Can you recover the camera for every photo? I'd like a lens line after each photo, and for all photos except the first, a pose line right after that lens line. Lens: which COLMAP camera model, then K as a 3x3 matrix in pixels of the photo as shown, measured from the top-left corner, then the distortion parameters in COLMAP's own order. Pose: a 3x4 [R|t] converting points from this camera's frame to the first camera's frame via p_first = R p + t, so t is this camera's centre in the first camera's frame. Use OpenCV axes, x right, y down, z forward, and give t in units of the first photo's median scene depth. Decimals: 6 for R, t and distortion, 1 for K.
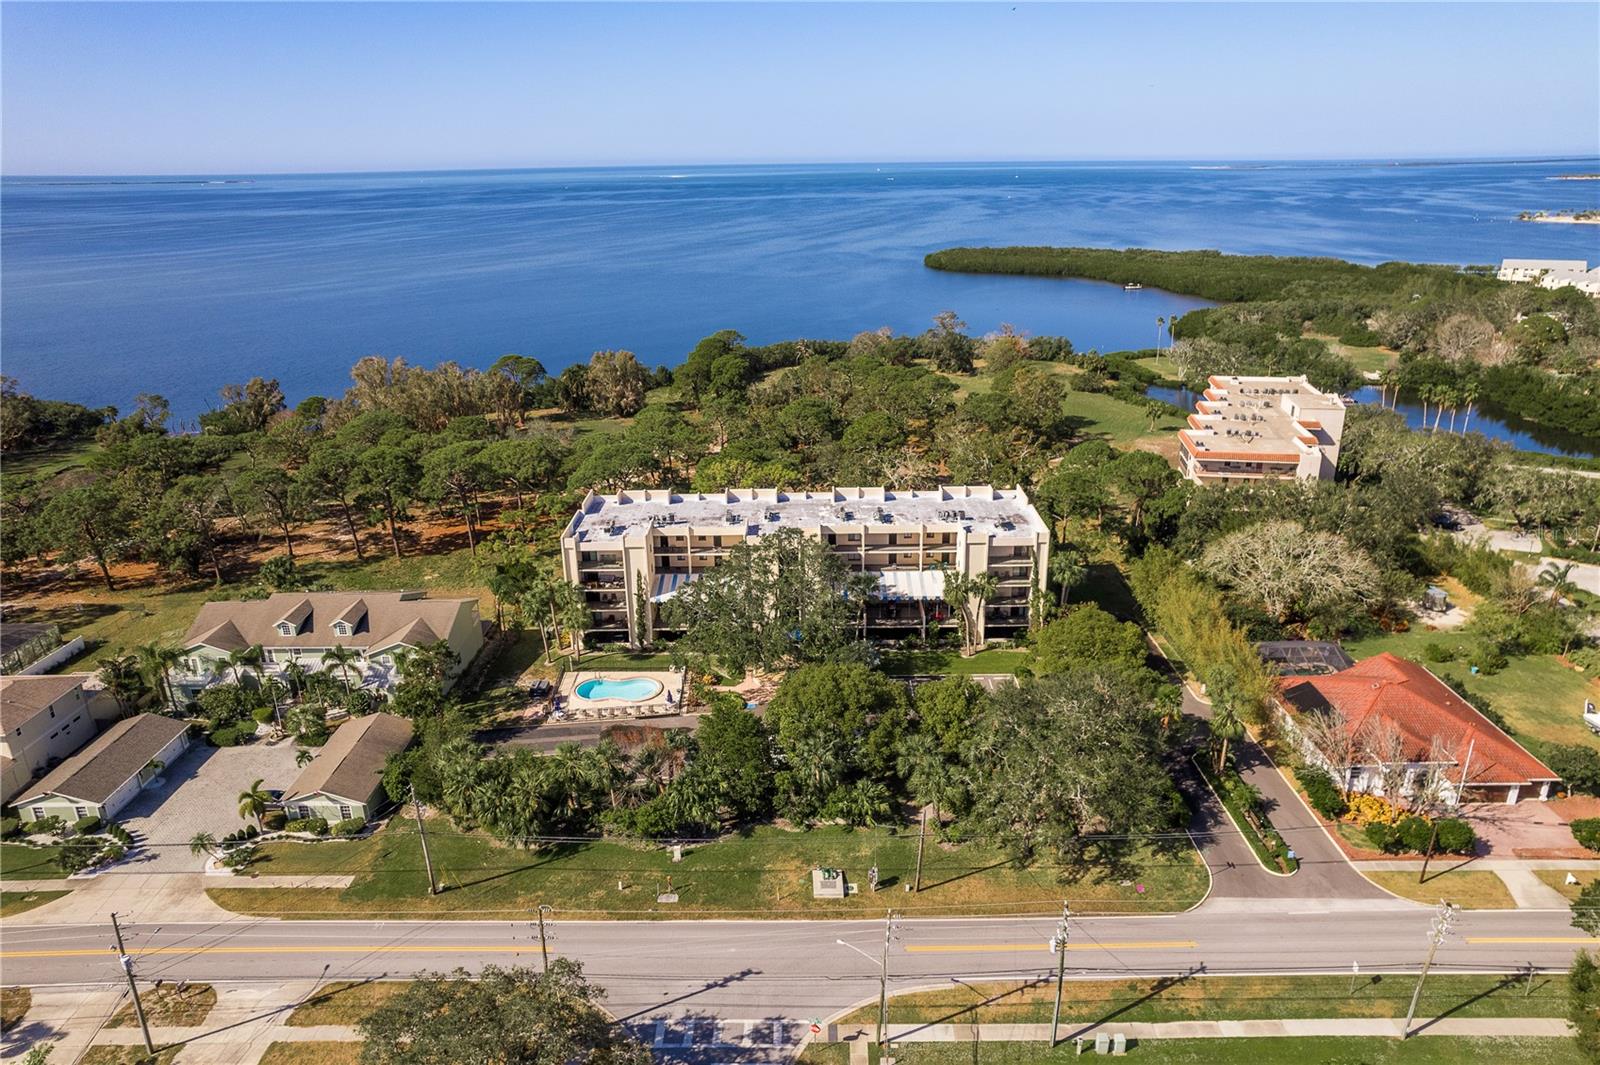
lens RADIAL K [[1038.6, 0, 803.5], [0, 1038.6, 540.9], [0, 0, 1]] dist [-0.064684, 0.071417]
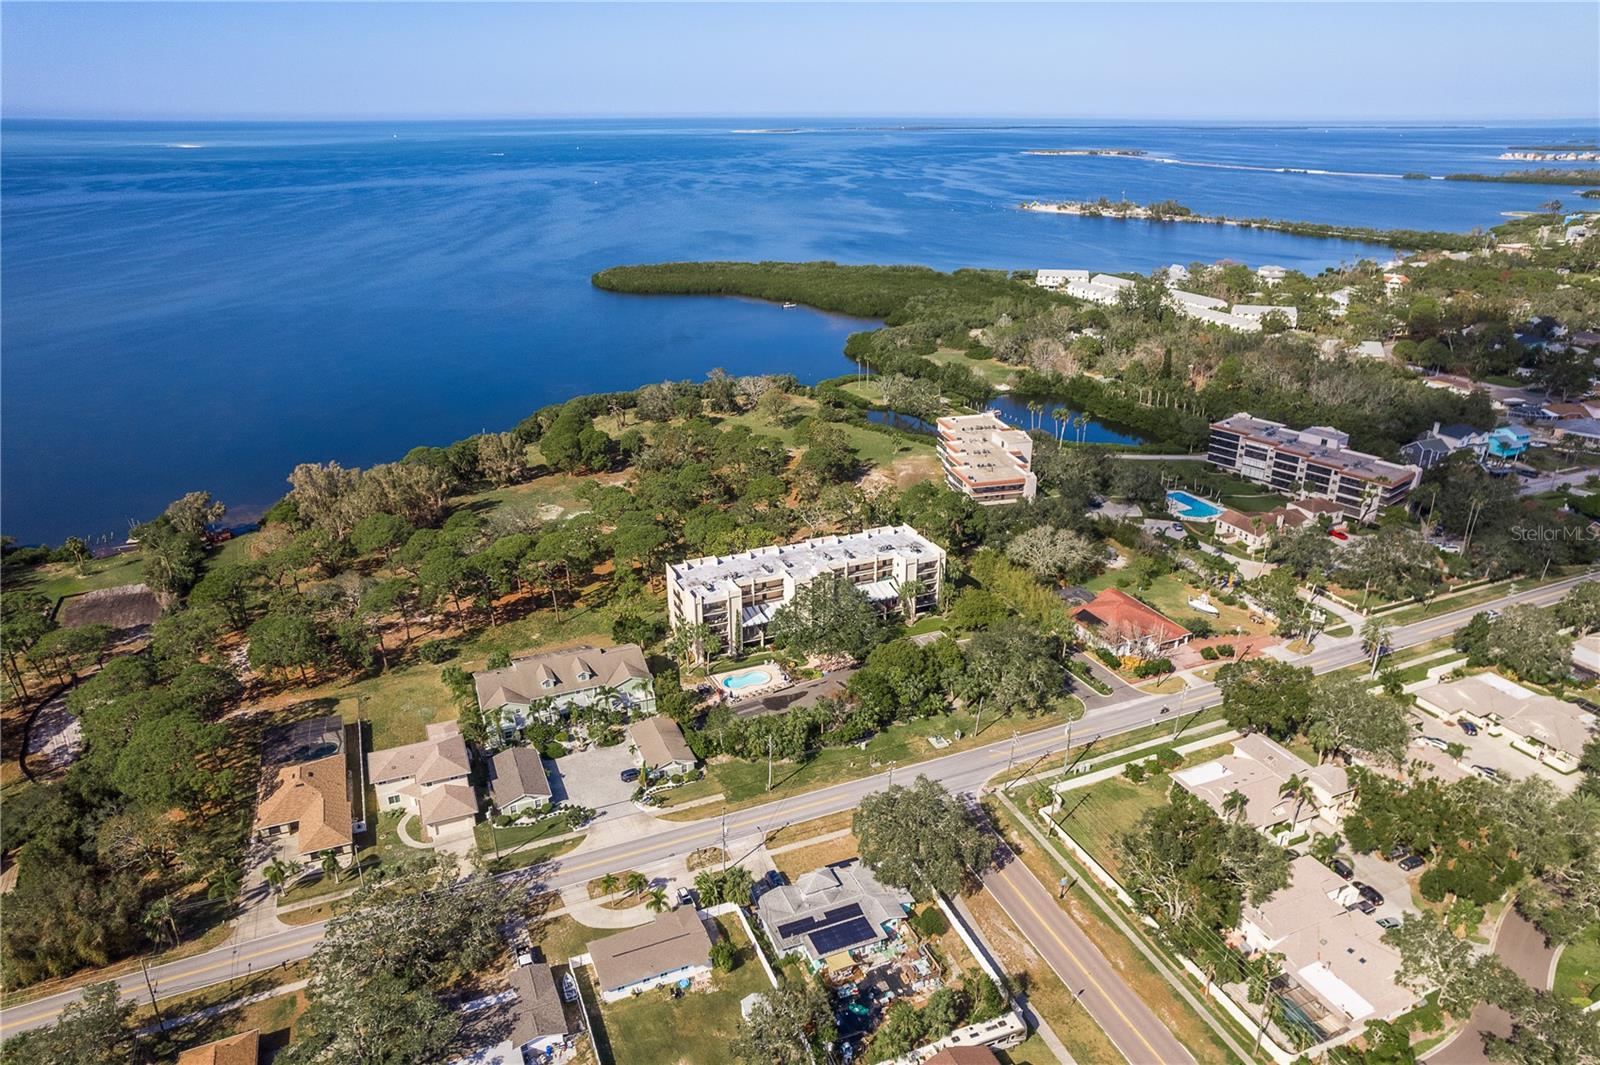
lens RADIAL K [[1038.6, 0, 803.5], [0, 1038.6, 540.9], [0, 0, 1]] dist [-0.064684, 0.071417]
pose [[0.914944, -0.144146, 0.376961, -0.666516], [0.129781, 0.989515, 0.063382, -0.172136], [-0.382145, -0.009068, 0.924058, -0.593955]]
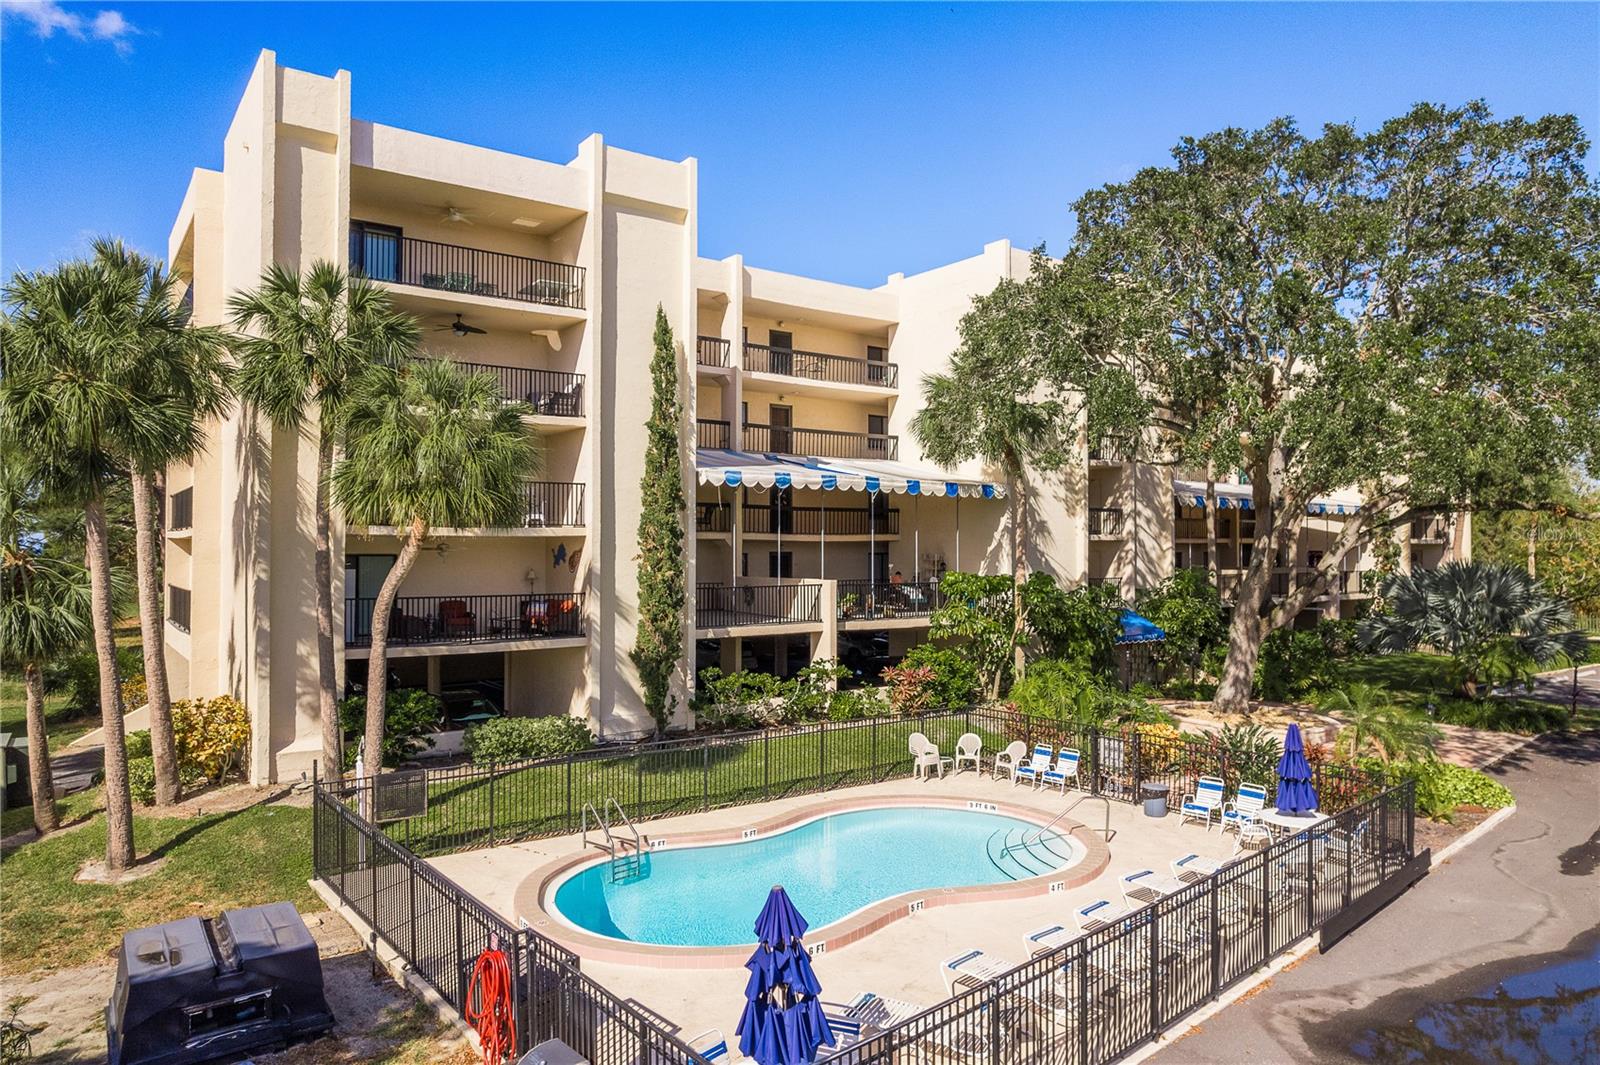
lens RADIAL K [[1038.6, 0, 803.5], [0, 1038.6, 540.9], [0, 0, 1]] dist [-0.064684, 0.071417]
pose [[0.805178, 0.019583, 0.592710, -0.251541], [0.194271, 0.935595, -0.294822, 0.134499], [-0.560310, 0.352531, 0.749516, 0.824683]]
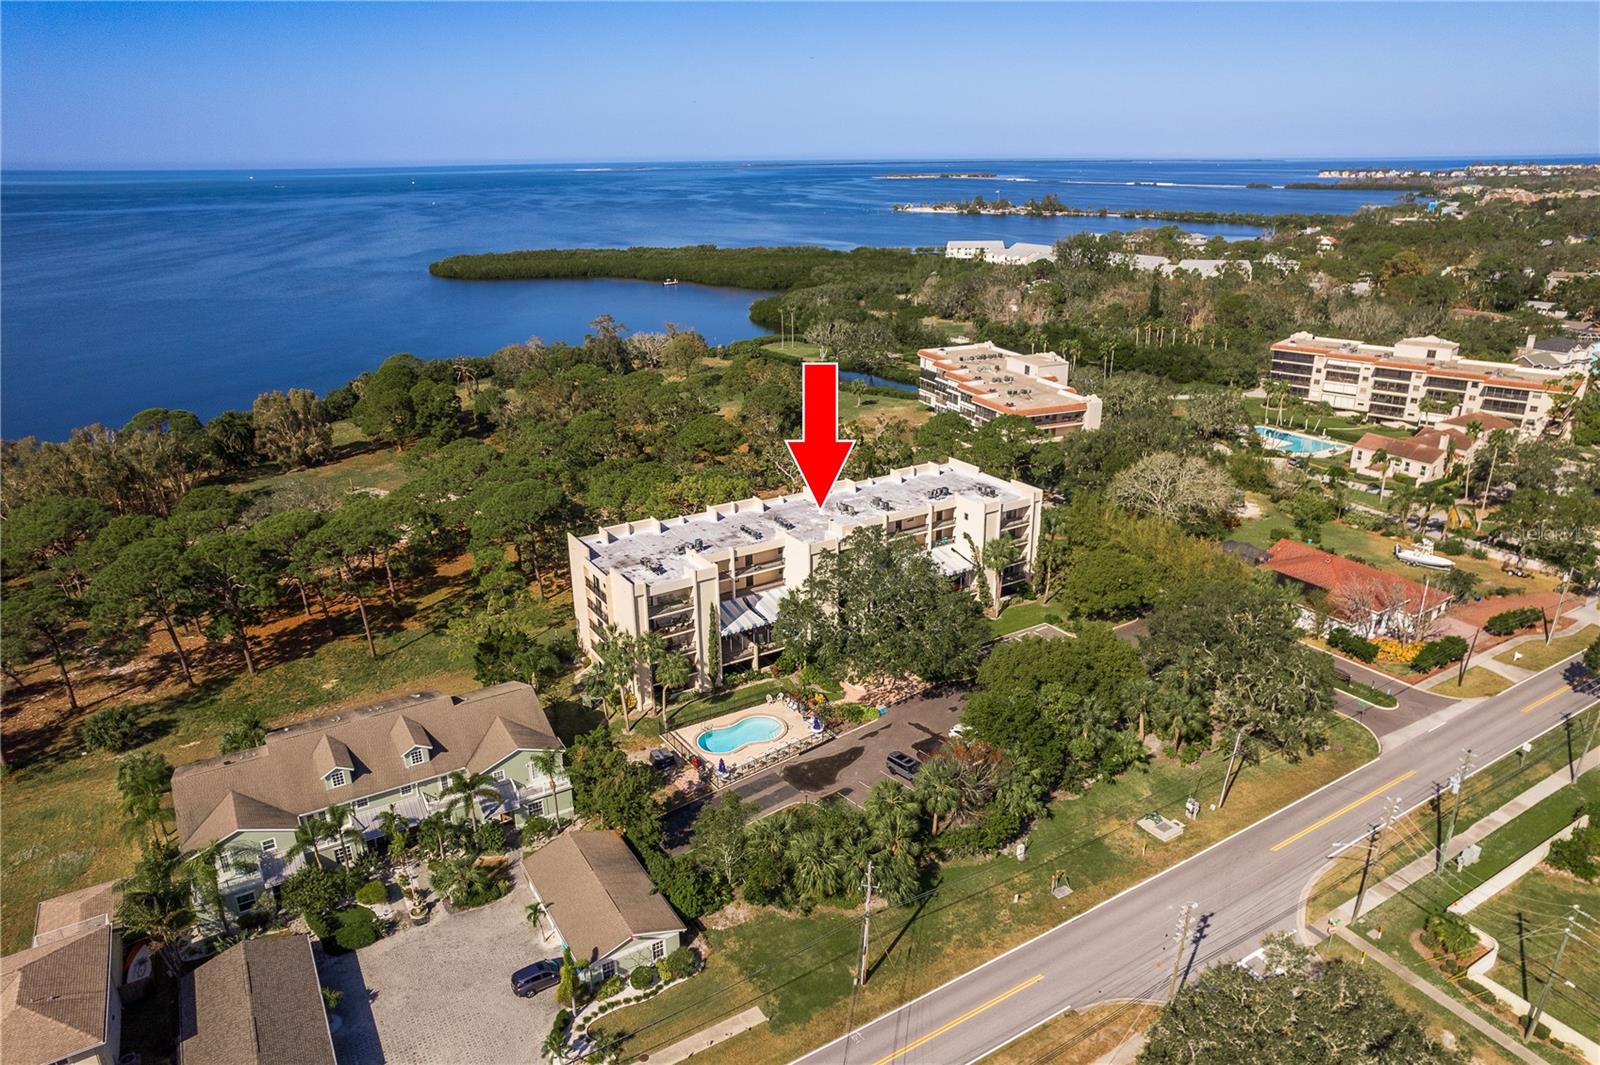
lens RADIAL K [[1038.6, 0, 803.5], [0, 1038.6, 540.9], [0, 0, 1]] dist [-0.064684, 0.071417]
pose [[0.848173, -0.181519, 0.497648, -0.519146], [0.183512, 0.981968, 0.045406, -0.050856], [-0.496917, 0.052812, 0.866190, 0.166262]]
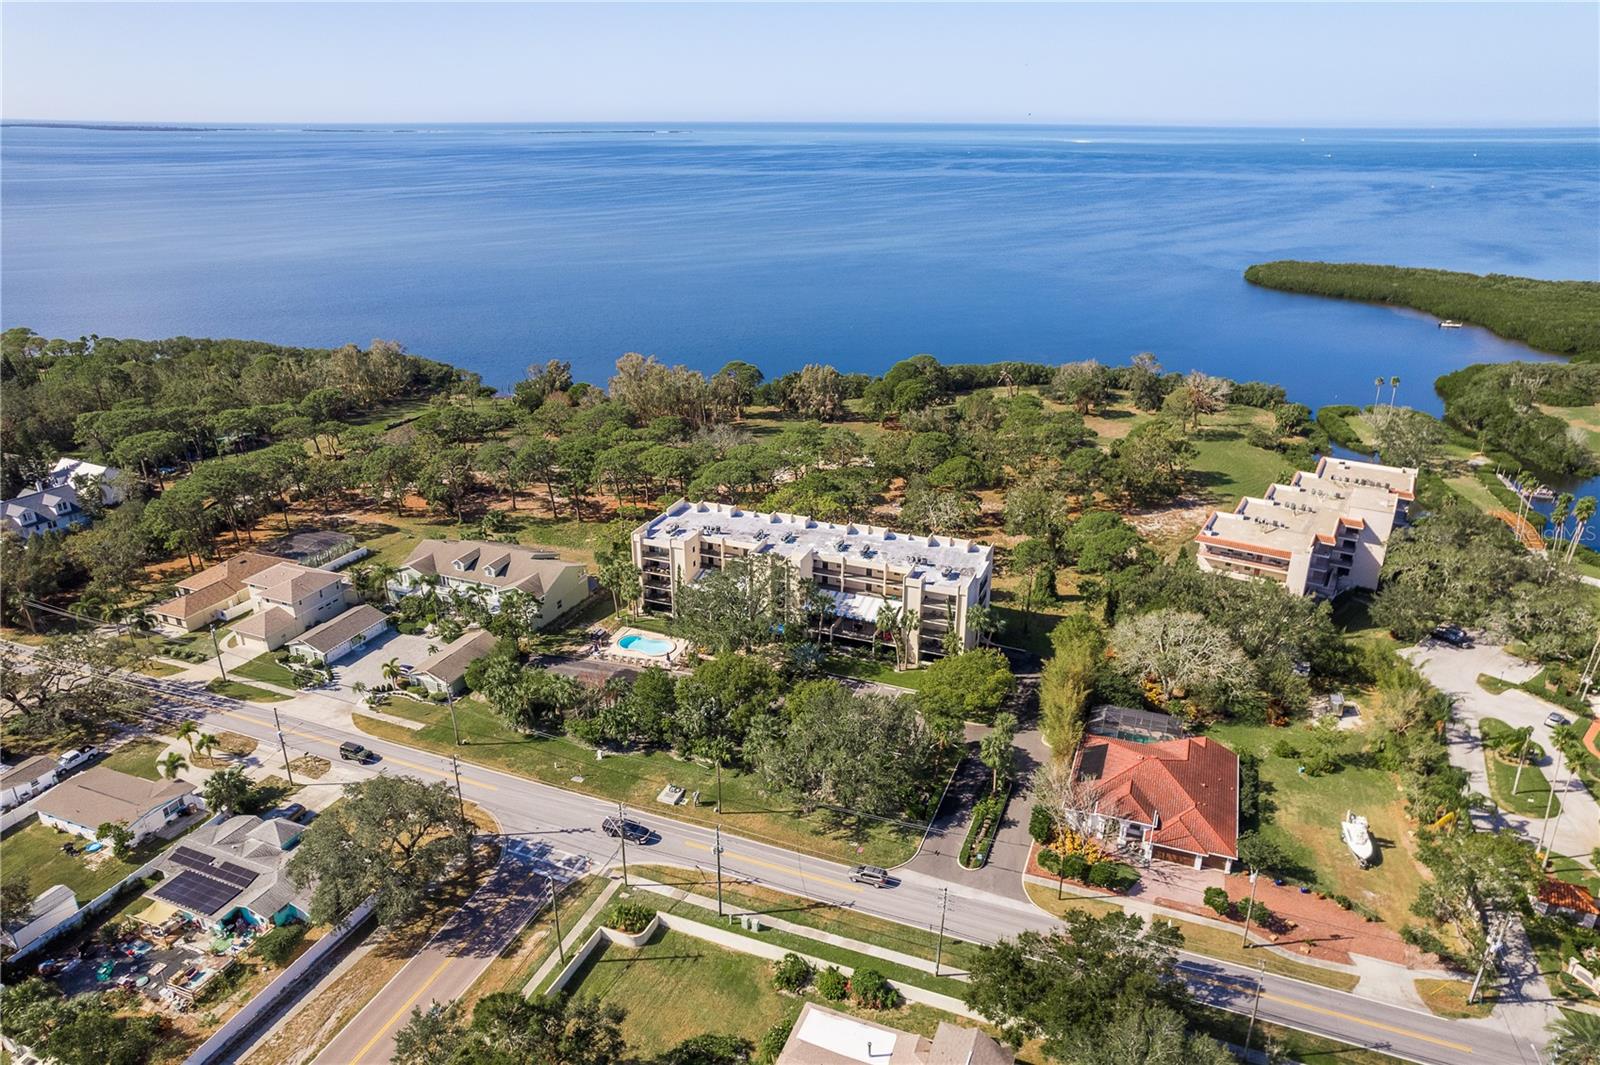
lens RADIAL K [[1038.6, 0, 803.5], [0, 1038.6, 540.9], [0, 0, 1]] dist [-0.064684, 0.071417]
pose [[0.930151, 0.155044, -0.332838, 0.446476], [-0.142383, 0.987852, 0.062260, -0.111125], [0.338447, -0.010521, 0.940926, -0.252974]]
